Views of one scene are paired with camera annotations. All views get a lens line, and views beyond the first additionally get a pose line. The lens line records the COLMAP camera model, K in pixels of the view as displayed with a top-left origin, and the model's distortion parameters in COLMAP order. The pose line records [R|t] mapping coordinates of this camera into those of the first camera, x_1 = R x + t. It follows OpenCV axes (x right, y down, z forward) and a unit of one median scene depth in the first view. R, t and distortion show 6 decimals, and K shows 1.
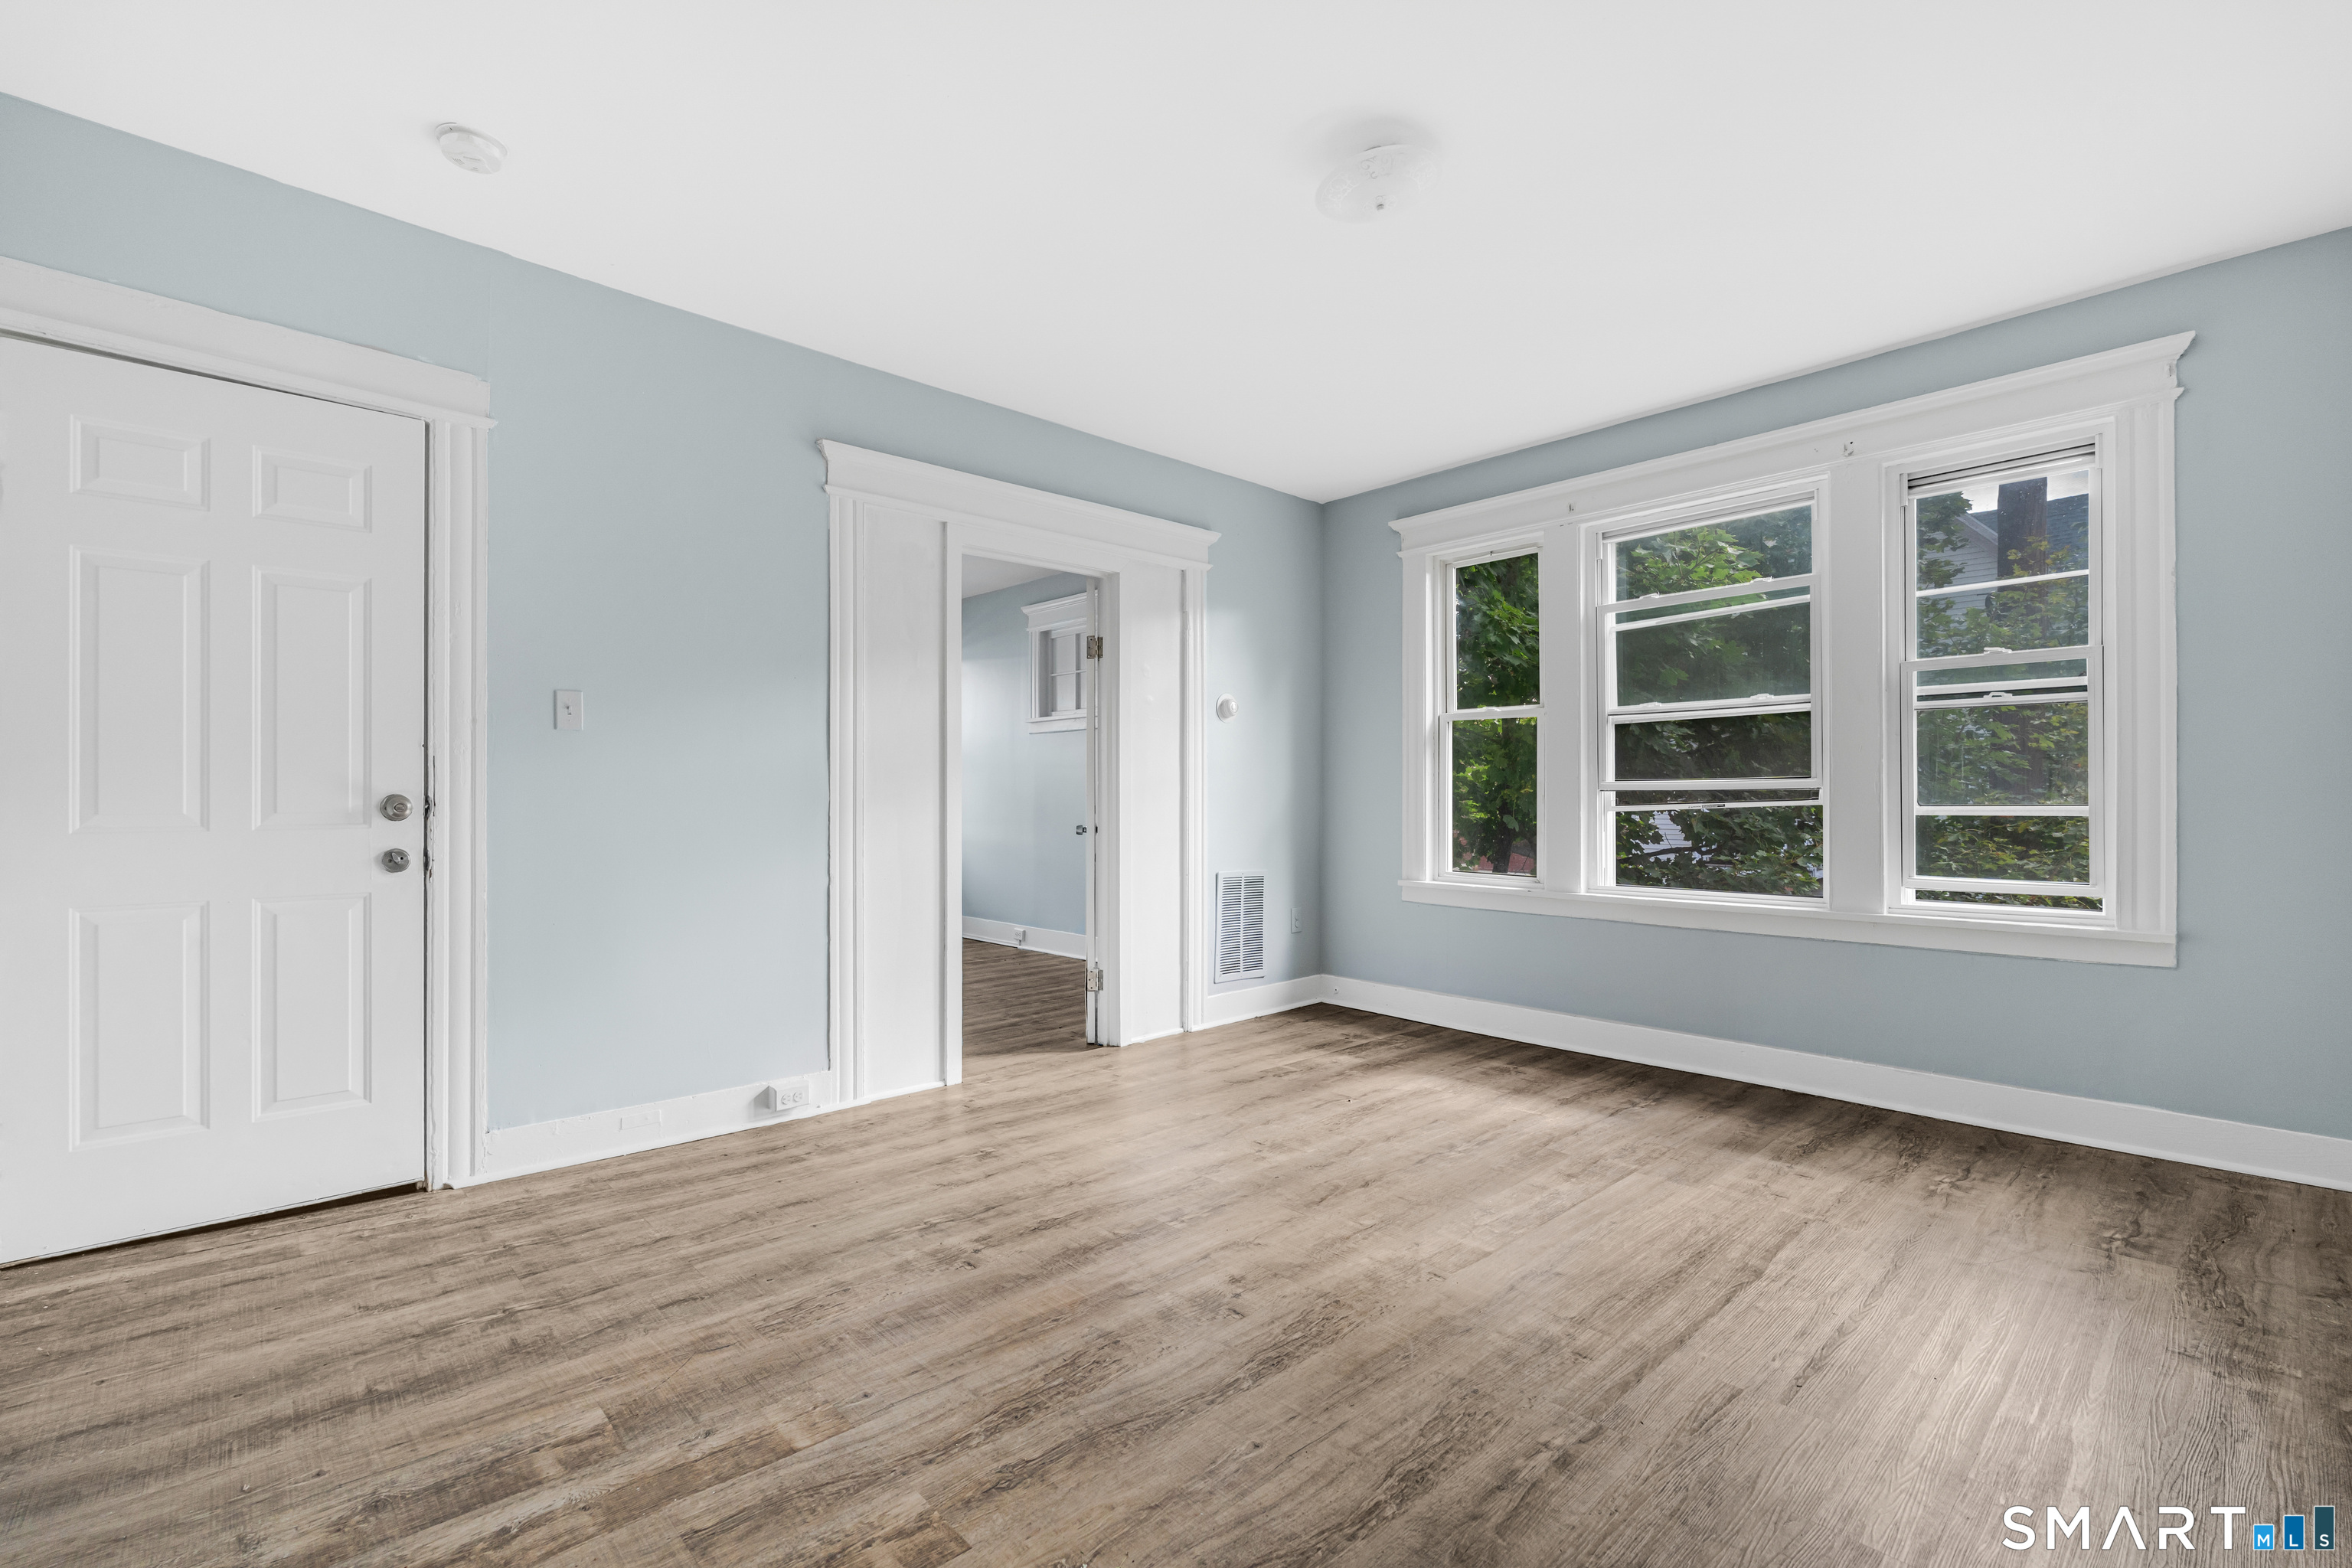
lens RADIAL K [[1043.1, 0, 1156.6], [0, 1043.1, 806.7], [0, 0, 1]] dist [-0.011551, 0.002348]
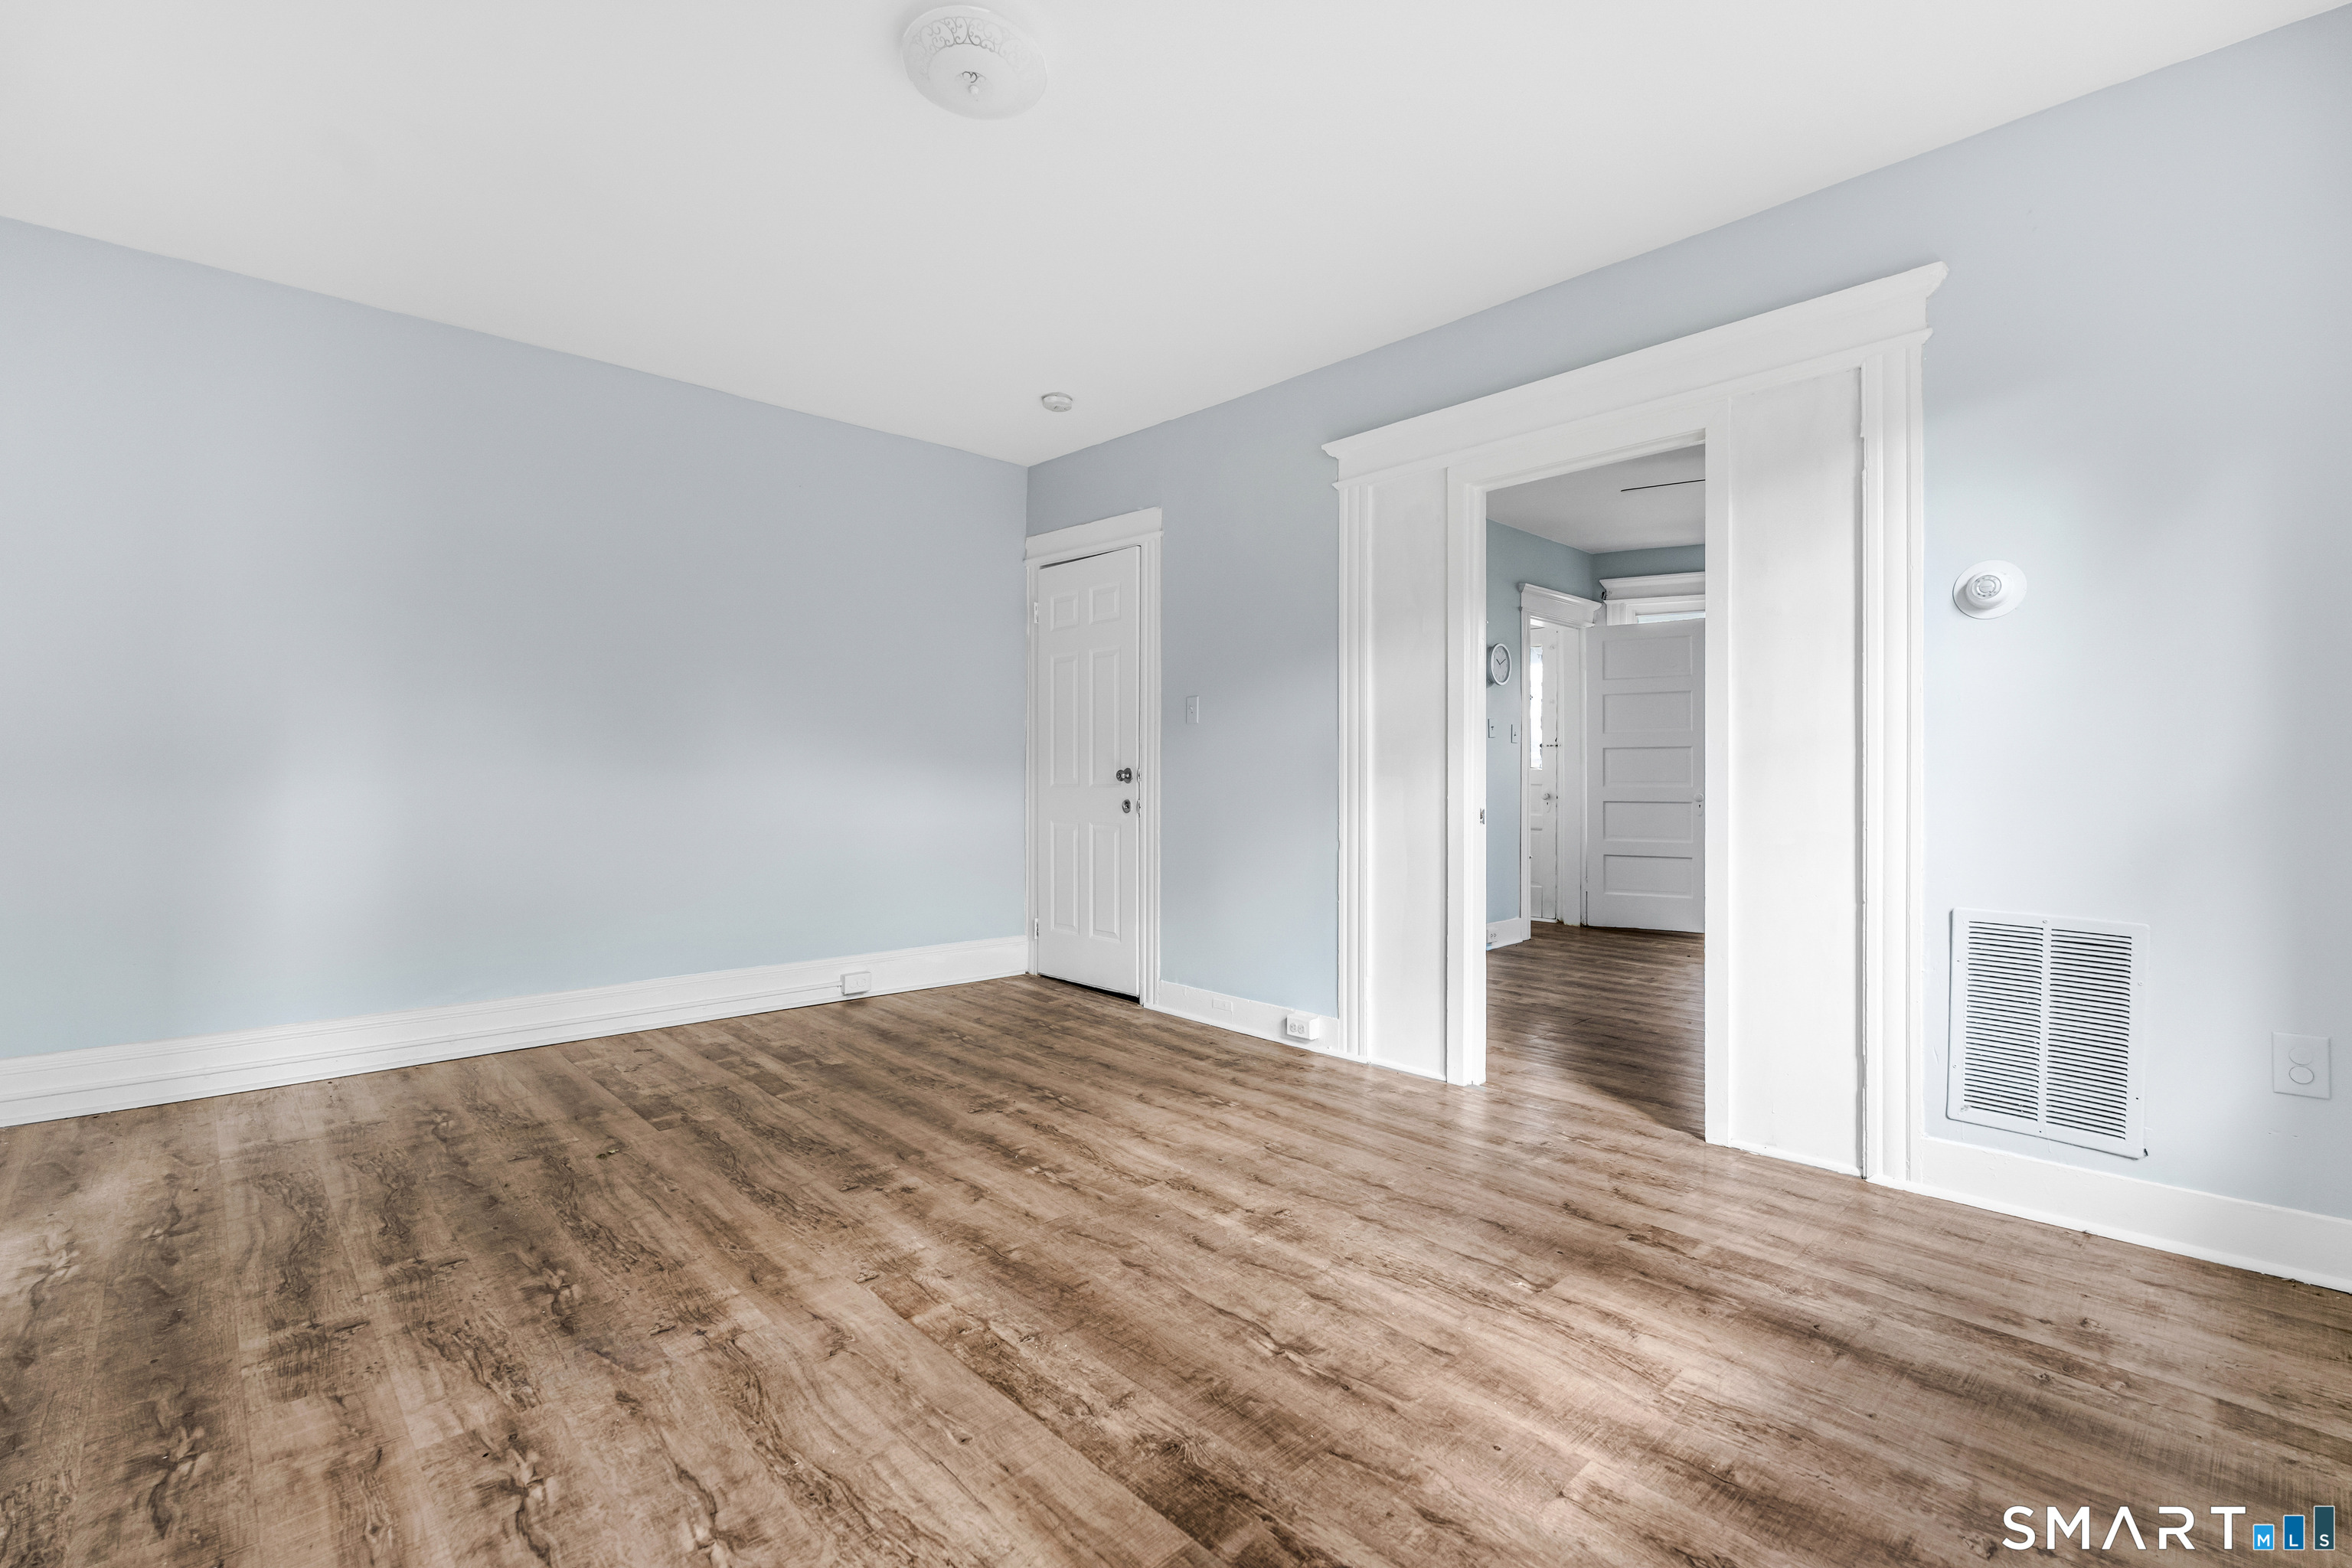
lens RADIAL K [[1043.1, 0, 1190.3], [0, 1043.1, 795.9], [0, 0, 1]] dist [-0.011551, 0.002348]
pose [[0.021775, 0.019133, -0.999580, 0.875044], [-0.010442, 0.999767, 0.018909, 0.000435], [0.999708, 0.010026, 0.021970, 0.926389]]
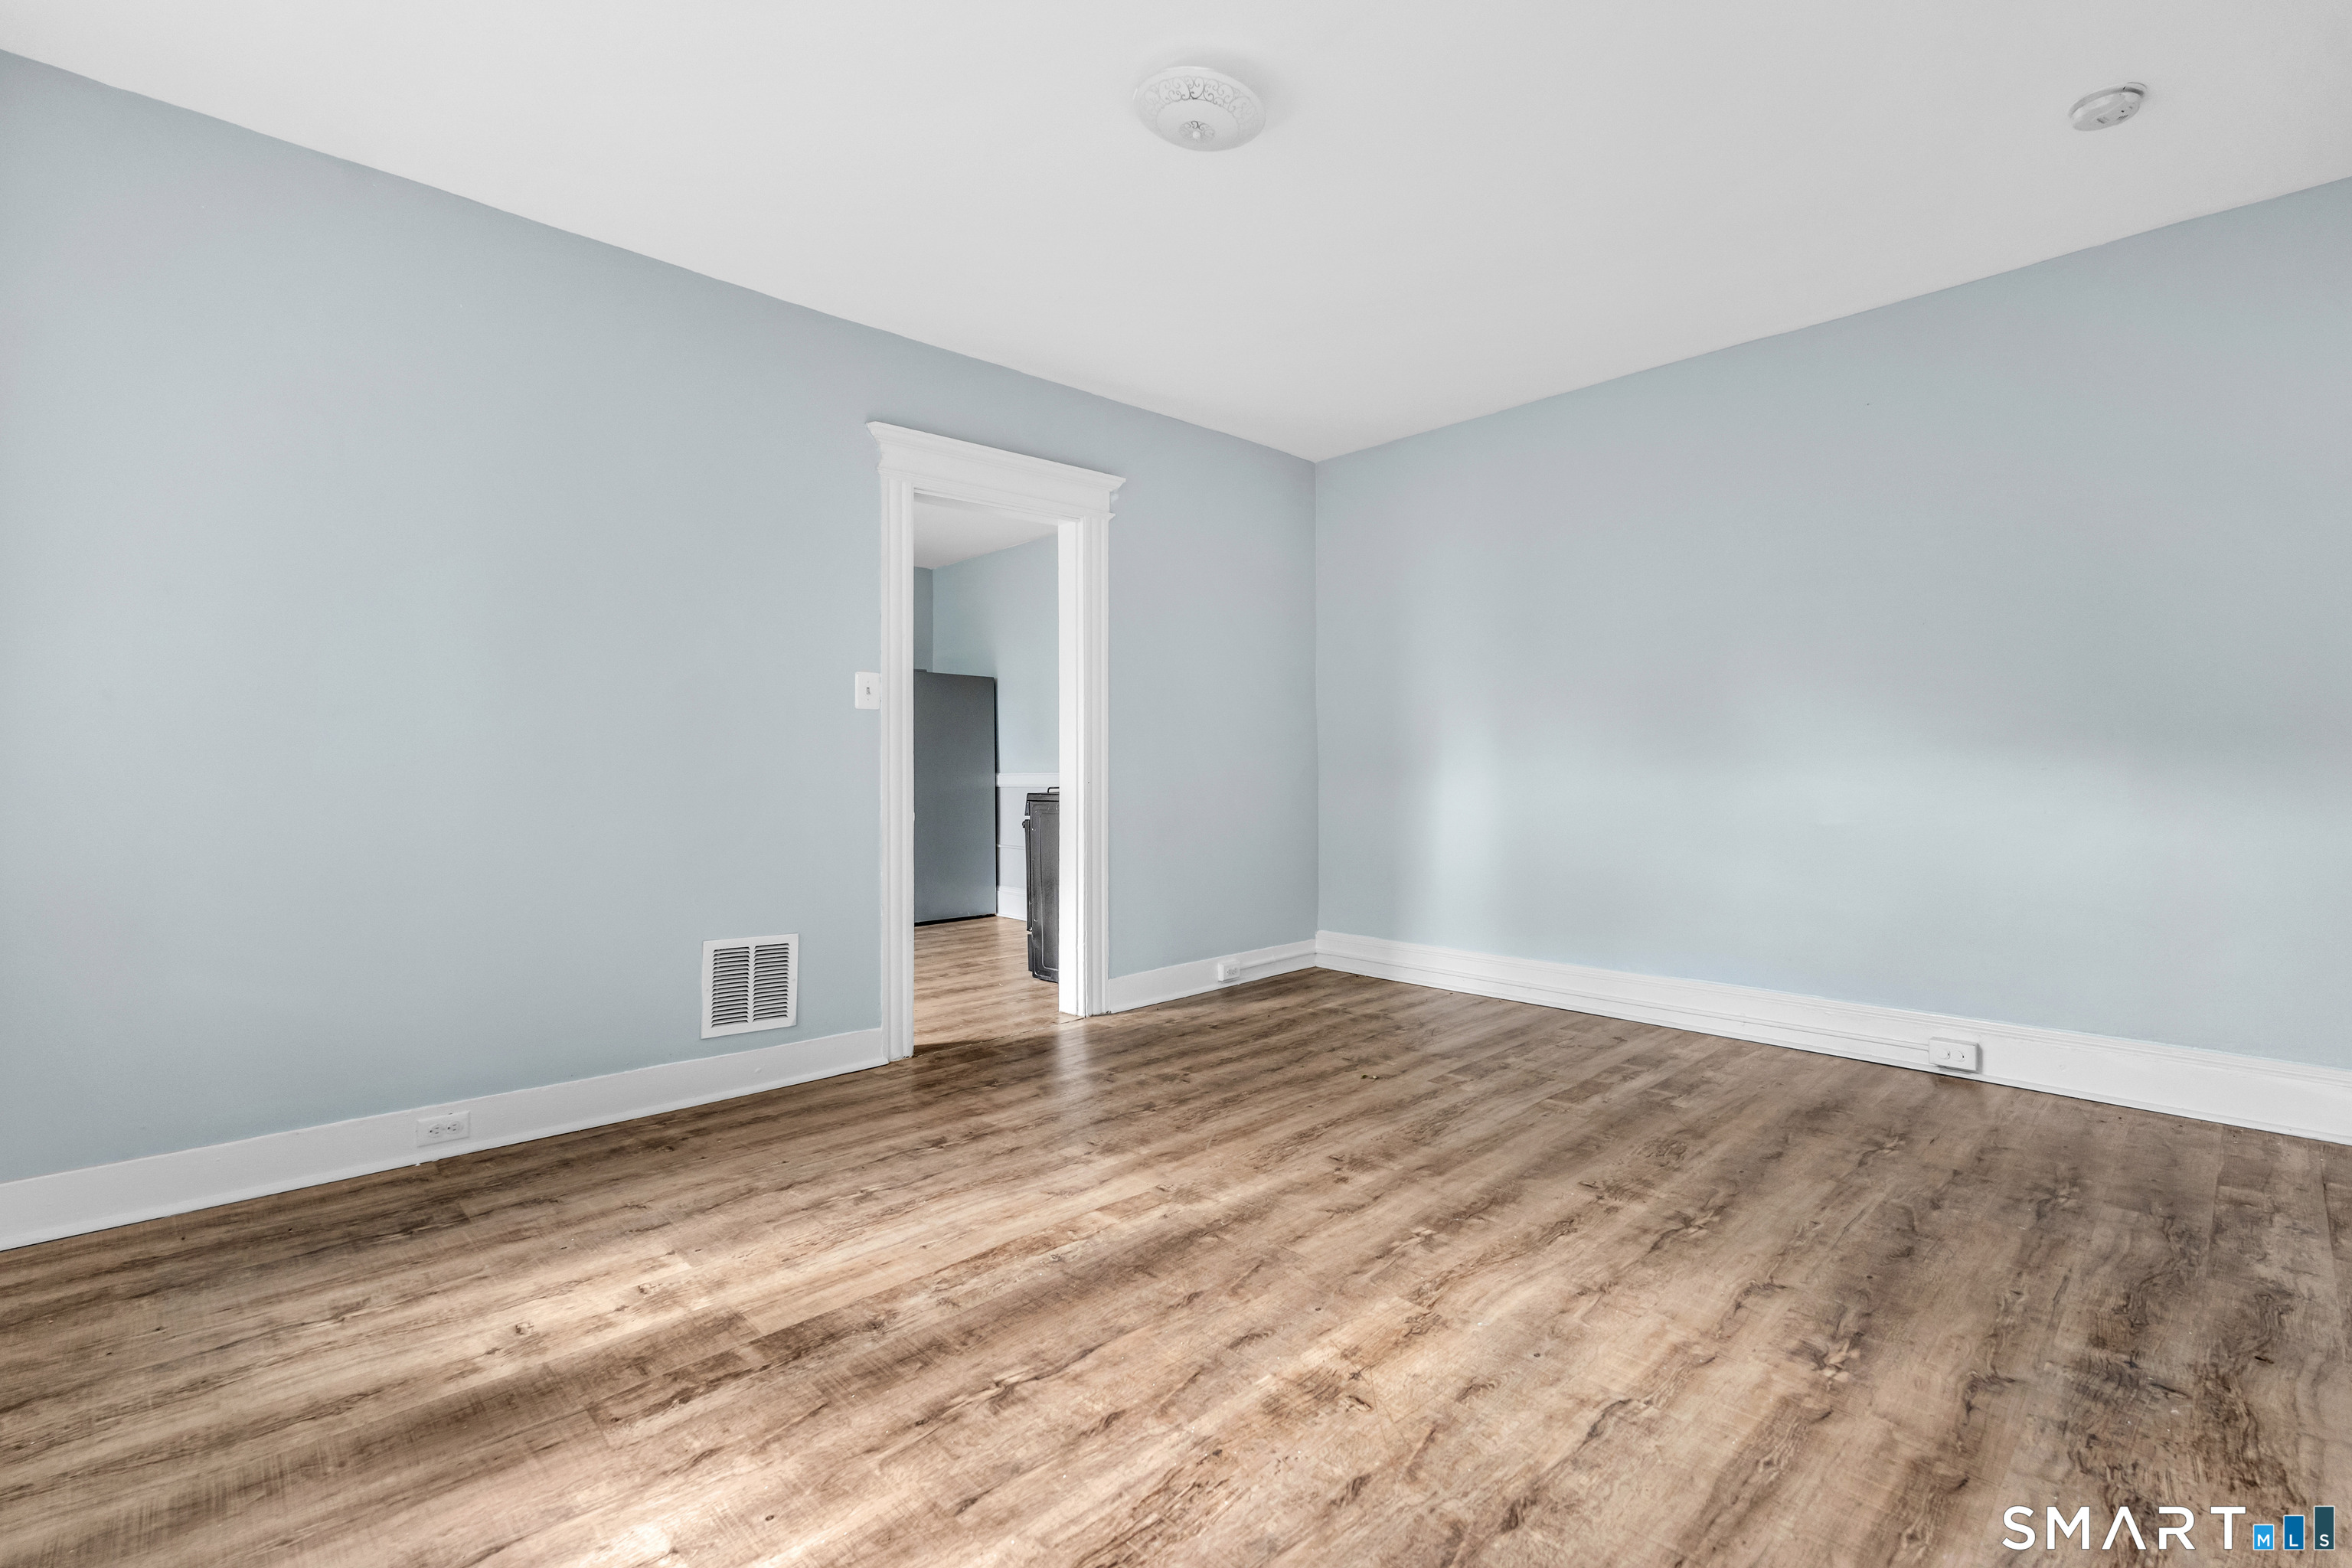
lens RADIAL K [[1043.1, 0, 1160.3], [0, 1043.1, 751.8], [0, 0, 1]] dist [-0.011551, 0.002348]
pose [[-0.999916, 0.003107, -0.012569, 0.208502], [0.003242, 0.999937, -0.010750, -0.002190], [0.012535, -0.010790, -0.999863, 1.551850]]
